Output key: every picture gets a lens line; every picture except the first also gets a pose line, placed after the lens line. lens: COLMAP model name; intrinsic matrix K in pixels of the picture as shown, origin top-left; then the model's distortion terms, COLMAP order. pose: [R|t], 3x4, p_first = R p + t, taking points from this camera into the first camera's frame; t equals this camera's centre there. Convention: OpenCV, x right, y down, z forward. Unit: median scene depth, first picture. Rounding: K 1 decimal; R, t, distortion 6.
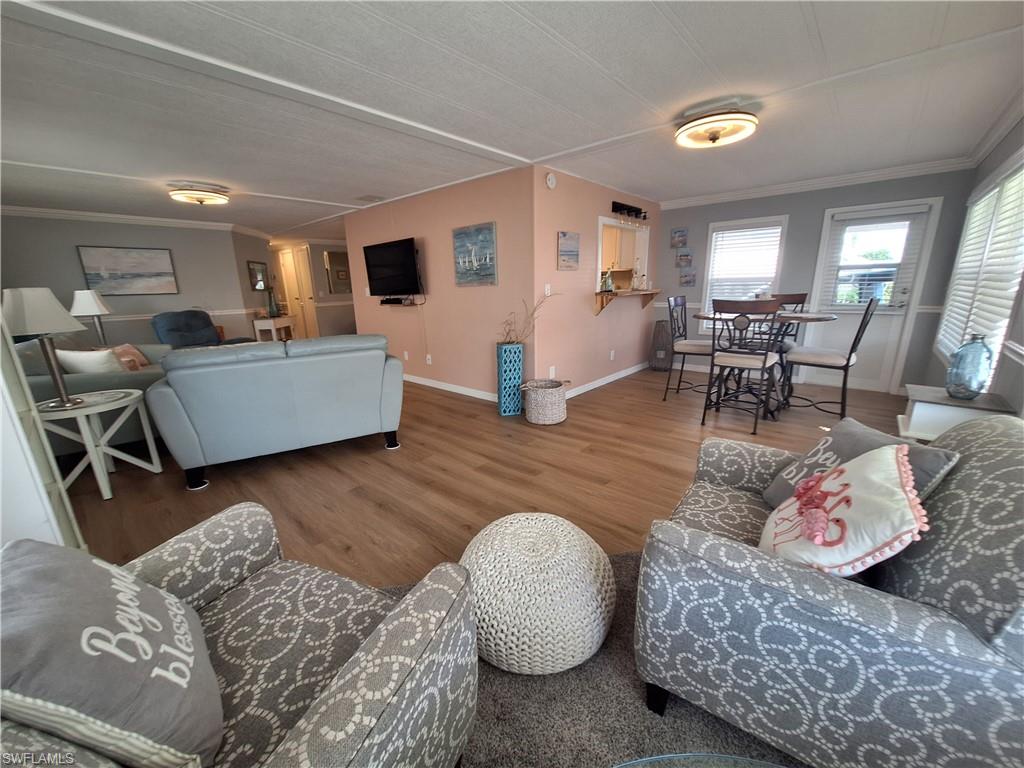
lens RADIAL K [[402.8, 0, 512.0], [0, 402.8, 384.0], [0, 0, 1]] dist [-0.001573, -0.000132]
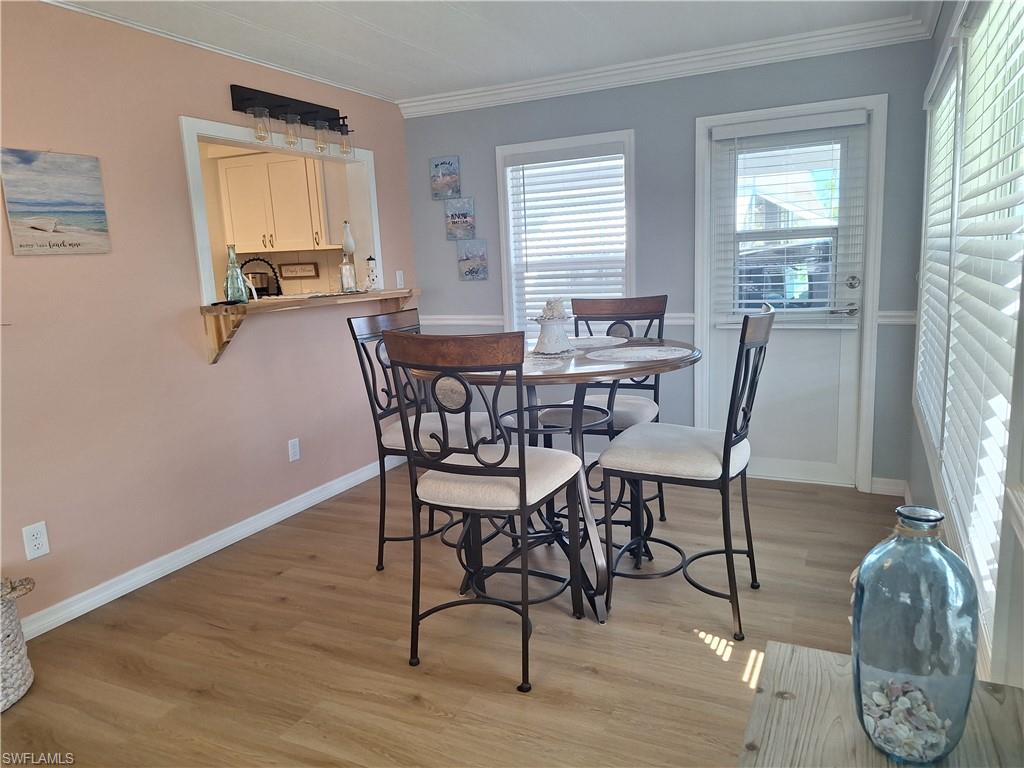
lens RADIAL K [[731.8, 0, 512.0], [0, 731.8, 384.0], [0, 0, 1]] dist [0.074548, -0.095951]
pose [[0.961298, -0.065287, 0.267662, 0.316571], [0.087696, 0.993496, -0.072628, -0.075883], [-0.261179, 0.093291, 0.960772, 0.242981]]
